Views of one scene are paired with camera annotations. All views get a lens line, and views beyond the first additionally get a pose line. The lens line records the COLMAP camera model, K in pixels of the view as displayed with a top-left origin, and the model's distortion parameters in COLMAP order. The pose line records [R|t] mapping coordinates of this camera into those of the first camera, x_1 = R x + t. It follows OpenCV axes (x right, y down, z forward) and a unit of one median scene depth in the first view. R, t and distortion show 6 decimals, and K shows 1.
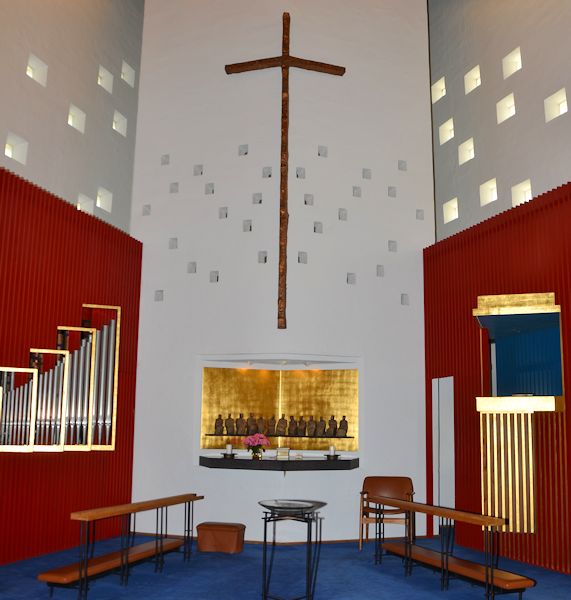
lens RADIAL K [[708.9, 0, 281.5], [0, 708.9, 320.0], [0, 0, 1]] dist [-0.117913, 0.000000]
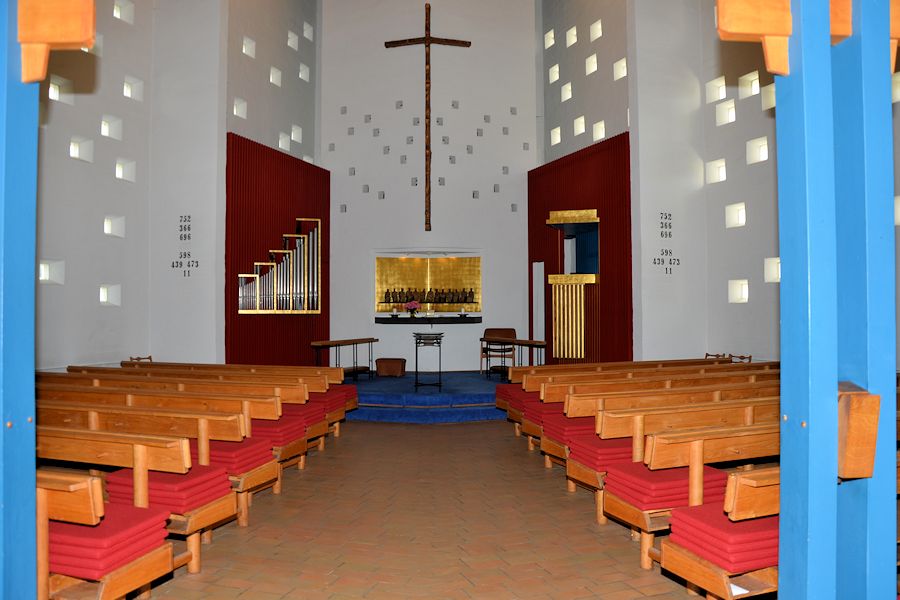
lens RADIAL K [[854.0, 0, 454.2], [0, 854.0, 299.2], [0, 0, 1]] dist [-0.135700, 0.008128]
pose [[0.999819, -0.017968, 0.006244, 0.040135], [0.016968, 0.990799, 0.134272, -0.082942], [-0.008600, -0.134141, 0.990925, -0.772519]]
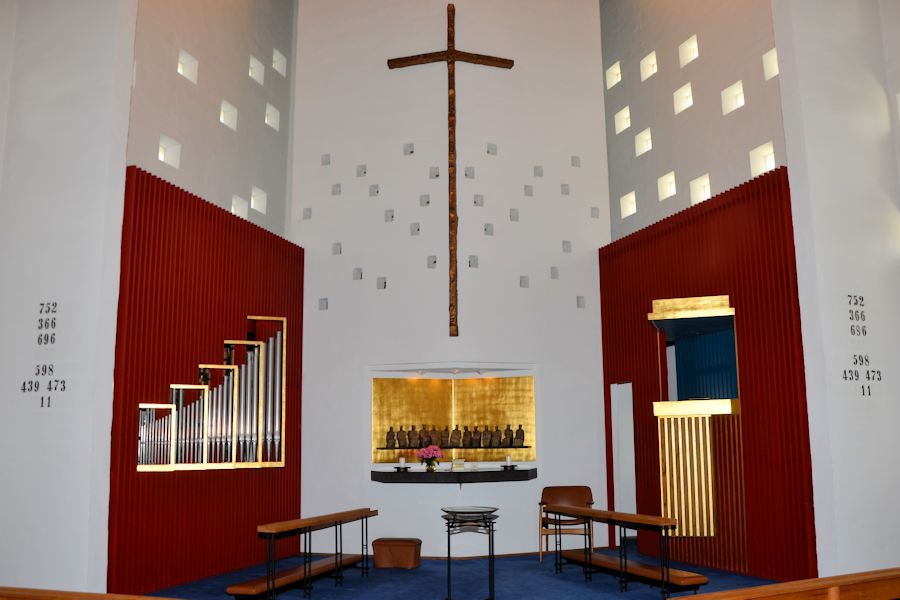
lens RADIAL K [[854.0, 0, 476.9], [0, 854.0, 311.8], [0, 0, 1]] dist [-0.135700, 0.008128]
pose [[0.998850, -0.022707, 0.042223, -0.015981], [0.022799, 0.999739, -0.001717, -0.017796], [-0.042173, 0.002677, 0.999107, -0.157233]]
